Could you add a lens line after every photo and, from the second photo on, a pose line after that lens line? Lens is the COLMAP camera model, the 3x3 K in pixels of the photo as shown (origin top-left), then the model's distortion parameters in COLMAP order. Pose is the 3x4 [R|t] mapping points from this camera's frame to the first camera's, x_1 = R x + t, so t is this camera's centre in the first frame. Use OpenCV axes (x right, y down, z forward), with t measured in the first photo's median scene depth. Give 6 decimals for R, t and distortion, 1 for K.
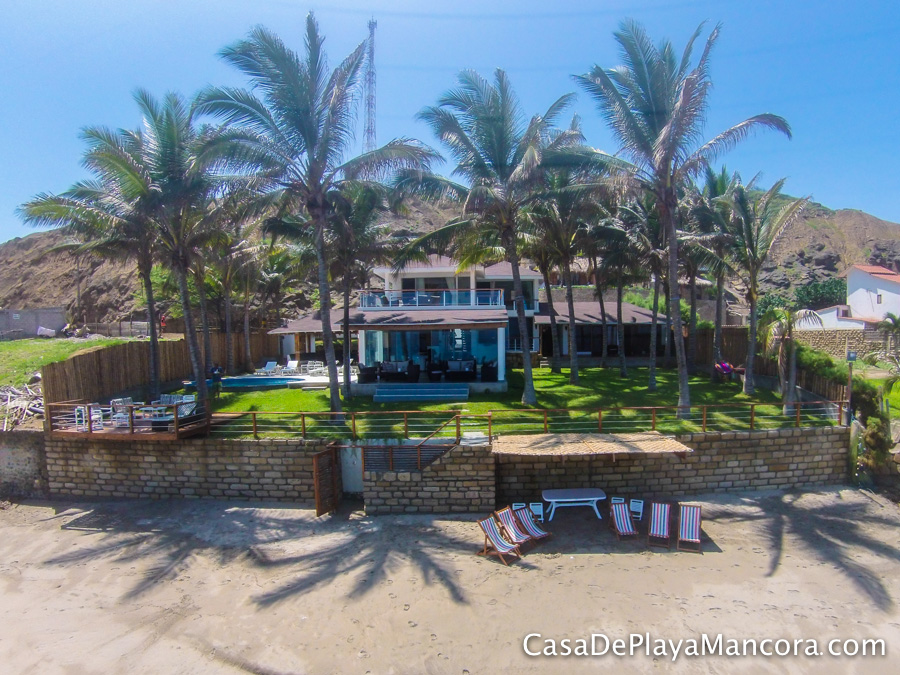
lens RADIAL K [[742.5, 0, 450.0], [0, 742.5, 337.5], [0, 0, 1]] dist [-0.008235, -0.001194]
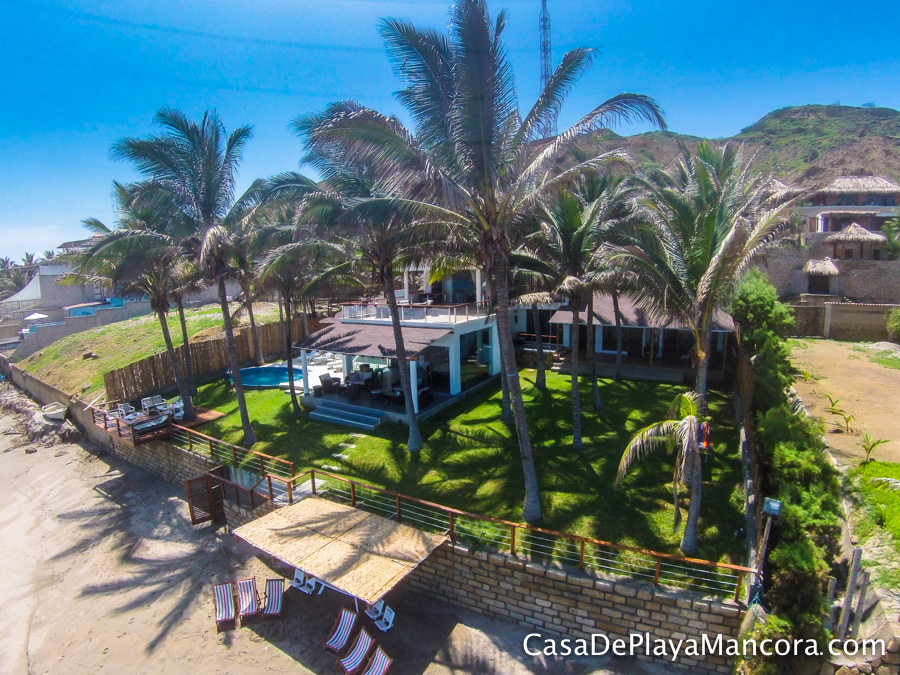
lens RADIAL K [[716.8, 0, 450.0], [0, 716.8, 337.5], [0, 0, 1]] dist [-0.082964, -0.002299]
pose [[0.661425, 0.125544, -0.739429, 0.818063], [0.110942, 0.958668, 0.262007, -0.281977], [0.741761, -0.255332, 0.620159, 0.566329]]
